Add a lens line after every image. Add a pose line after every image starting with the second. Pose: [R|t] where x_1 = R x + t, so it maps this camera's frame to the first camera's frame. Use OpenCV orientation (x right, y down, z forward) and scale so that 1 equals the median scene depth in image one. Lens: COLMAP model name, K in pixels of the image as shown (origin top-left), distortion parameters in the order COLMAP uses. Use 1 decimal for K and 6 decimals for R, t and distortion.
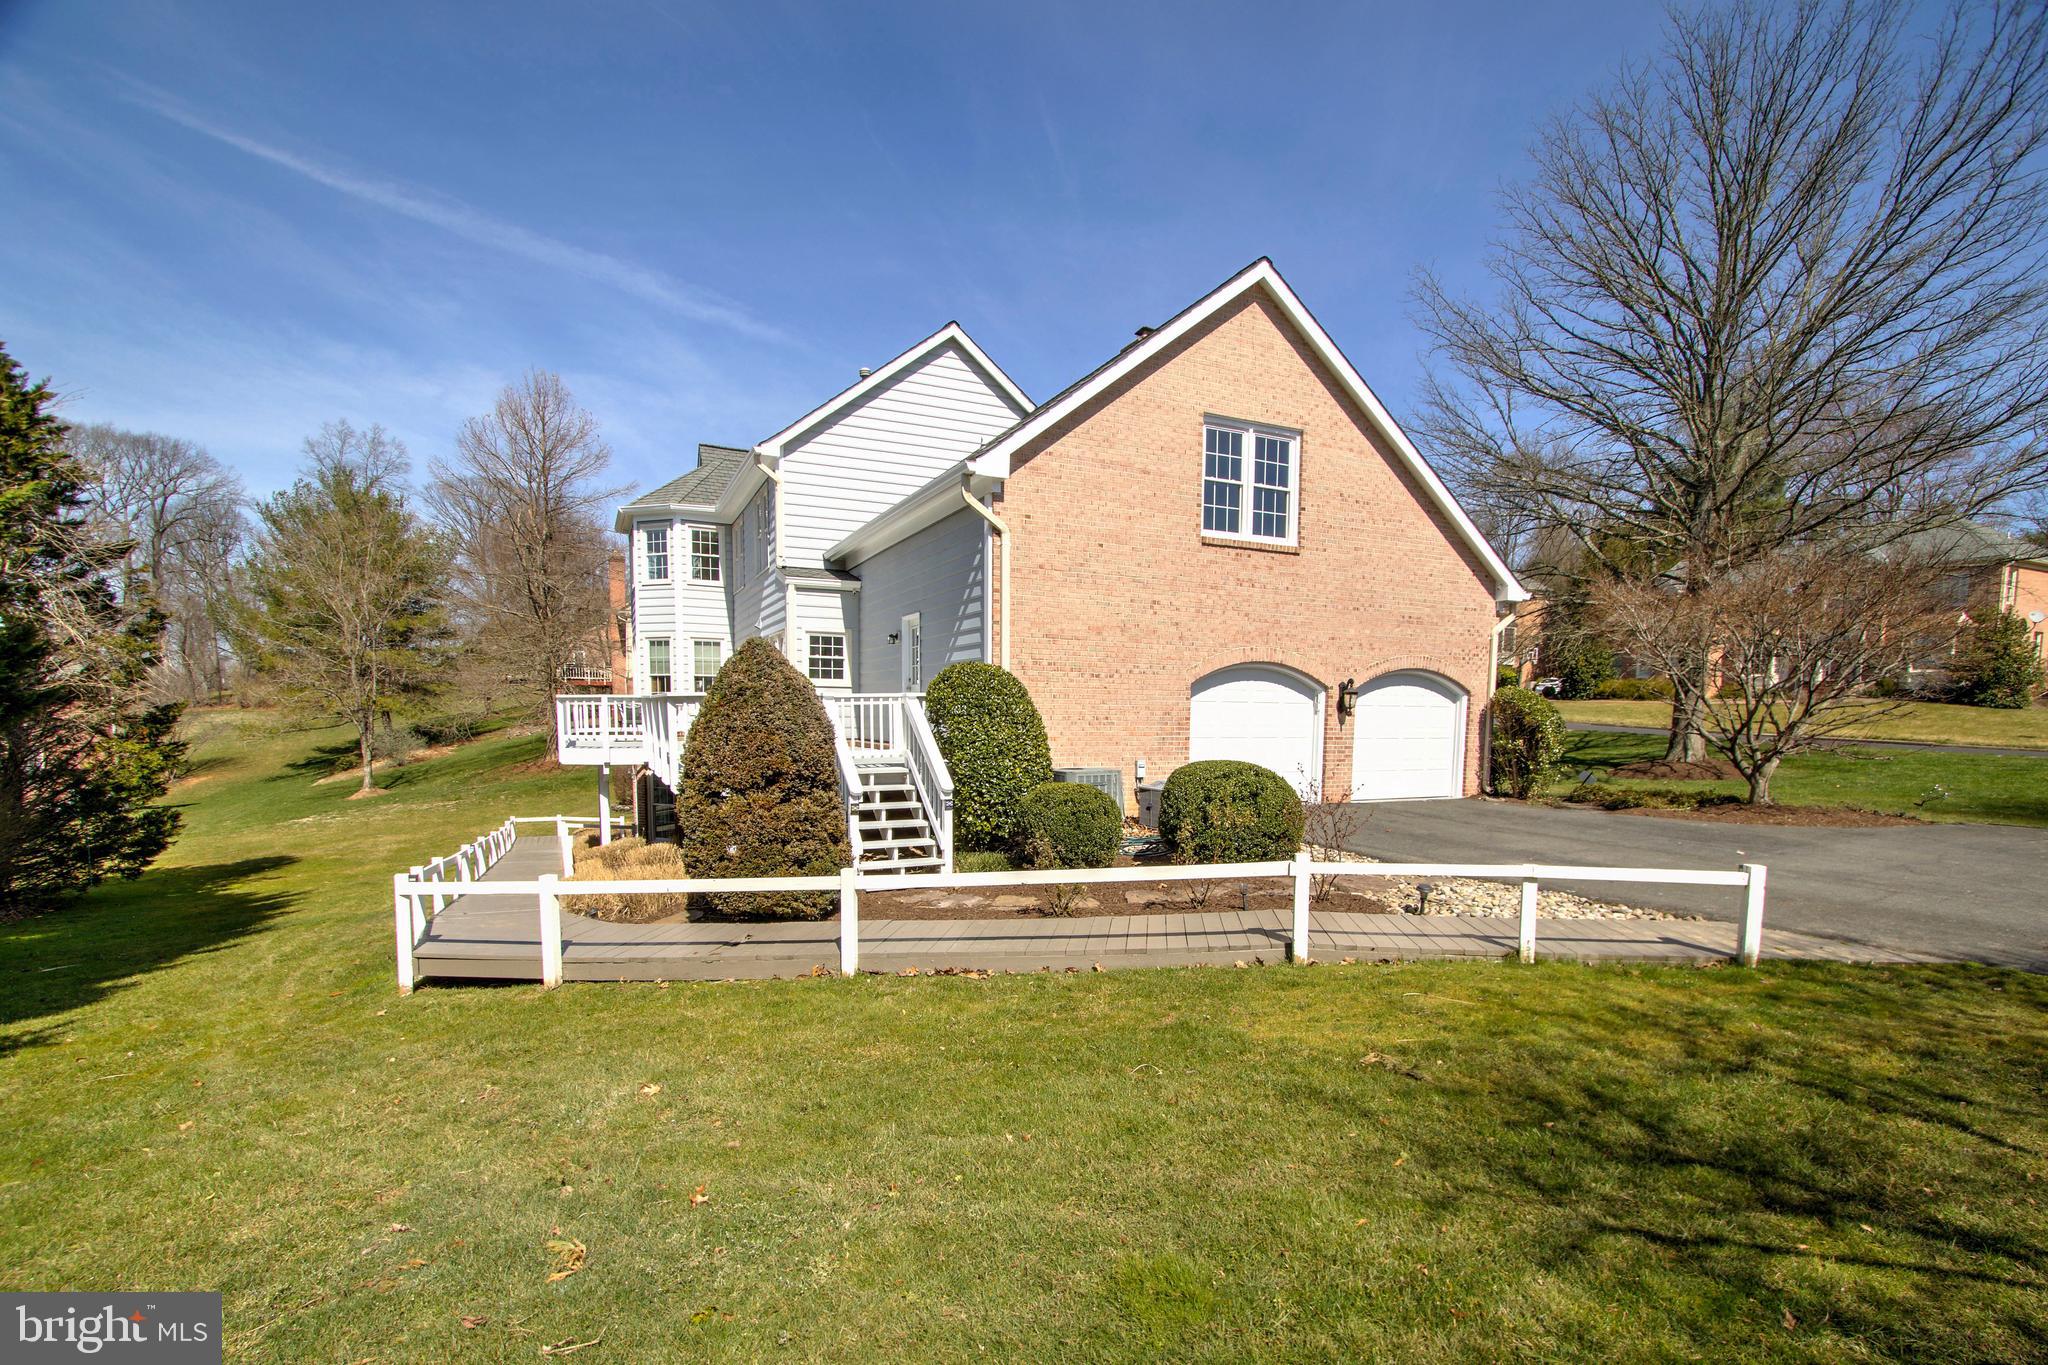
lens RADIAL K [[968.9, 0, 1021.1], [0, 968.9, 703.8], [0, 0, 1]] dist [-0.011924, 0.000644]
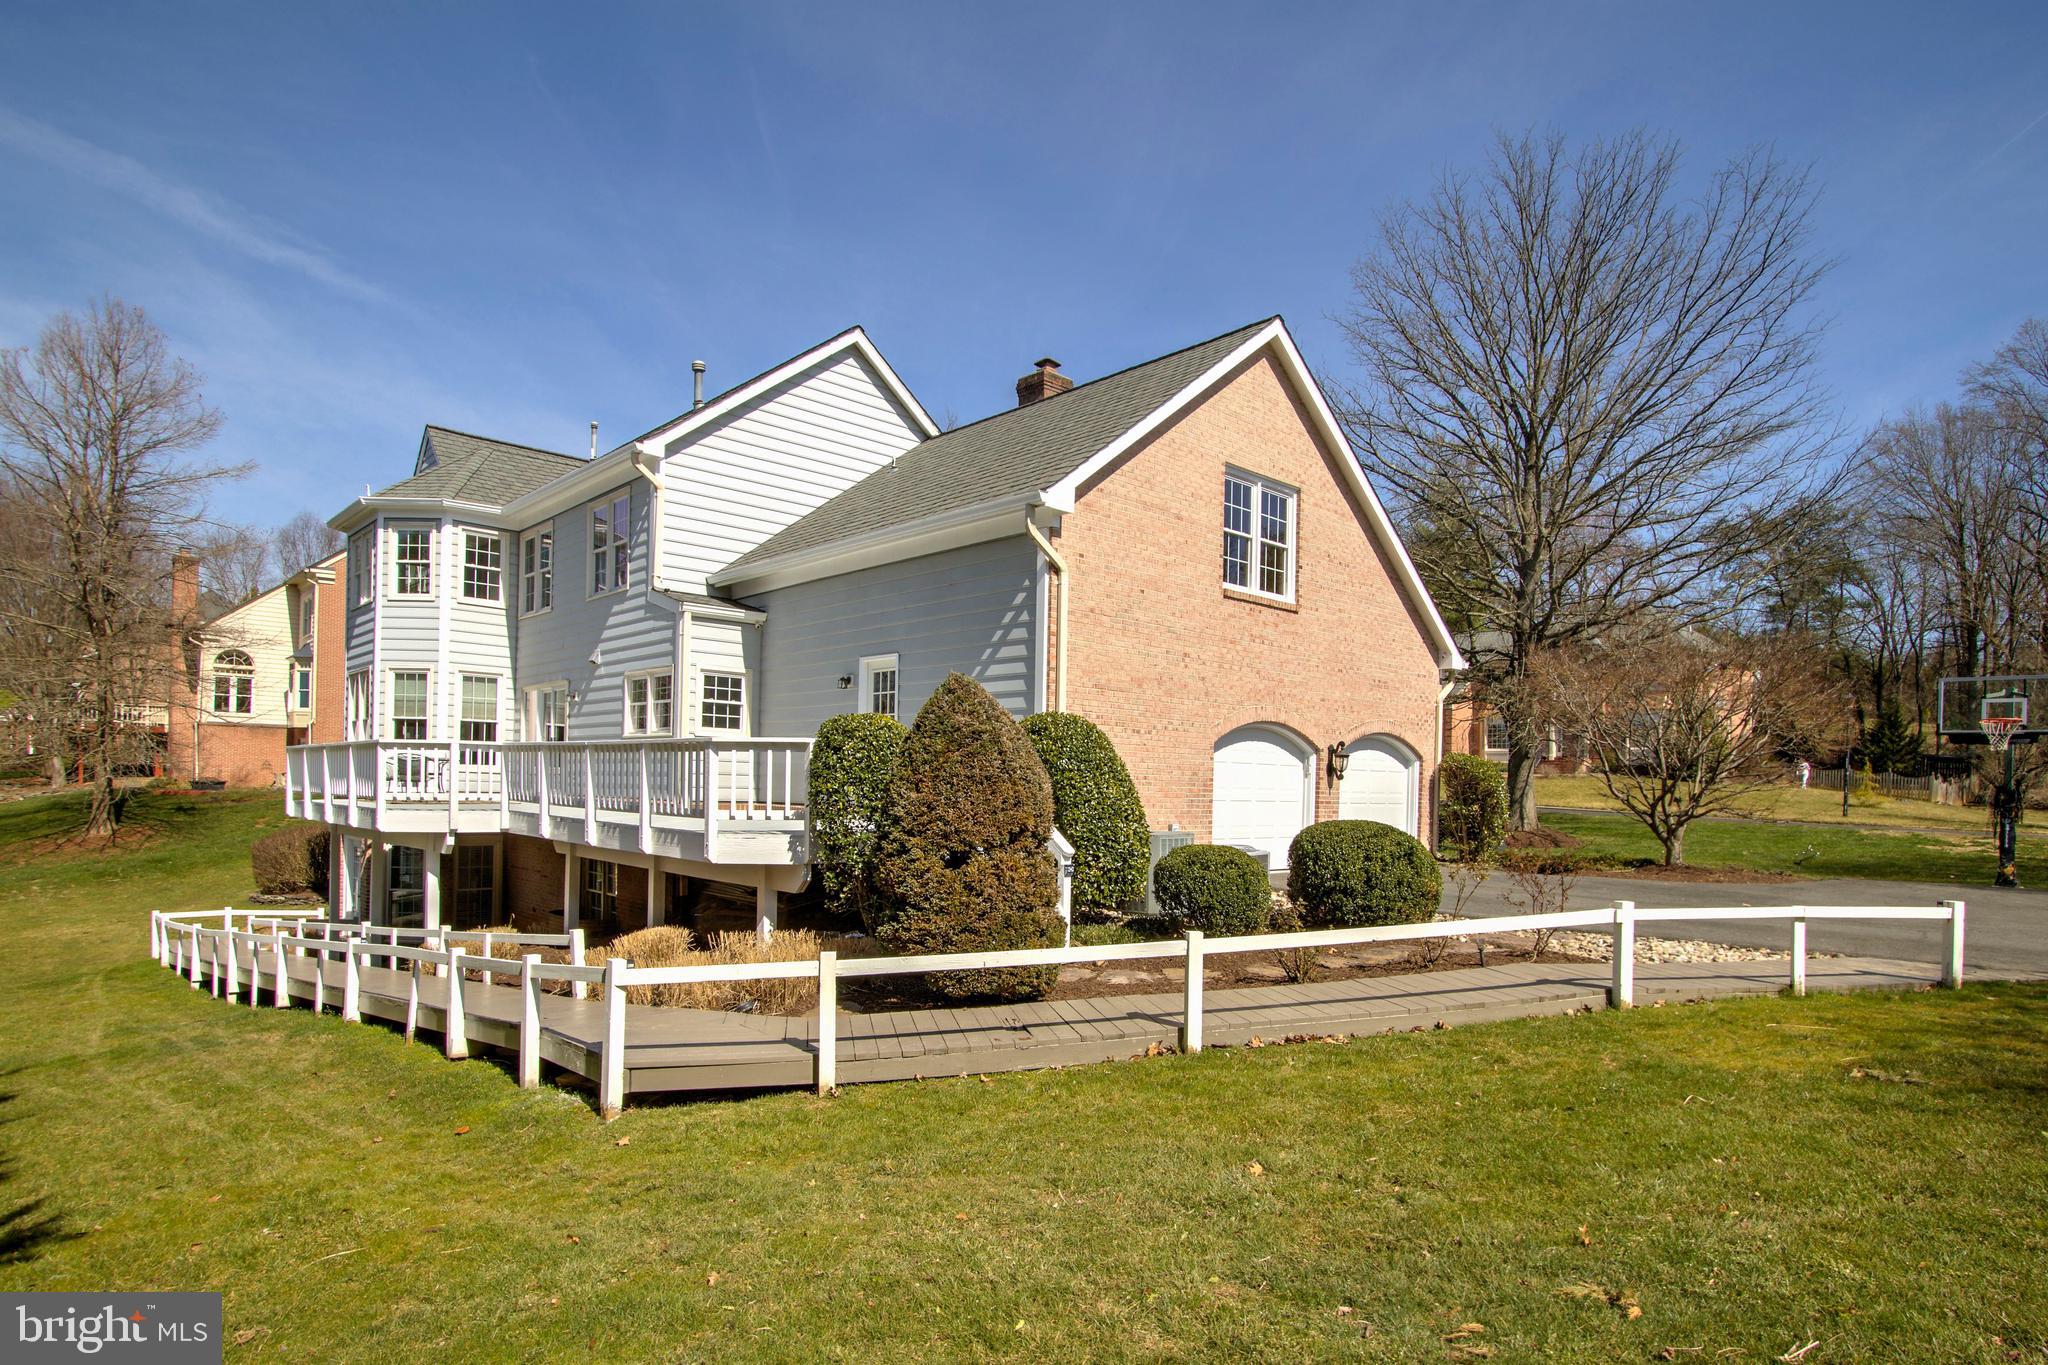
lens RADIAL K [[1118.1, 0, 1033.4], [0, 1118.1, 677.0], [0, 0, 1]] dist [-0.013442, 0.001505]
pose [[0.950618, 0.041320, 0.307602, -0.305953], [-0.015174, 0.996101, -0.086910, 0.012166], [-0.309994, 0.077950, 0.947538, 0.016527]]
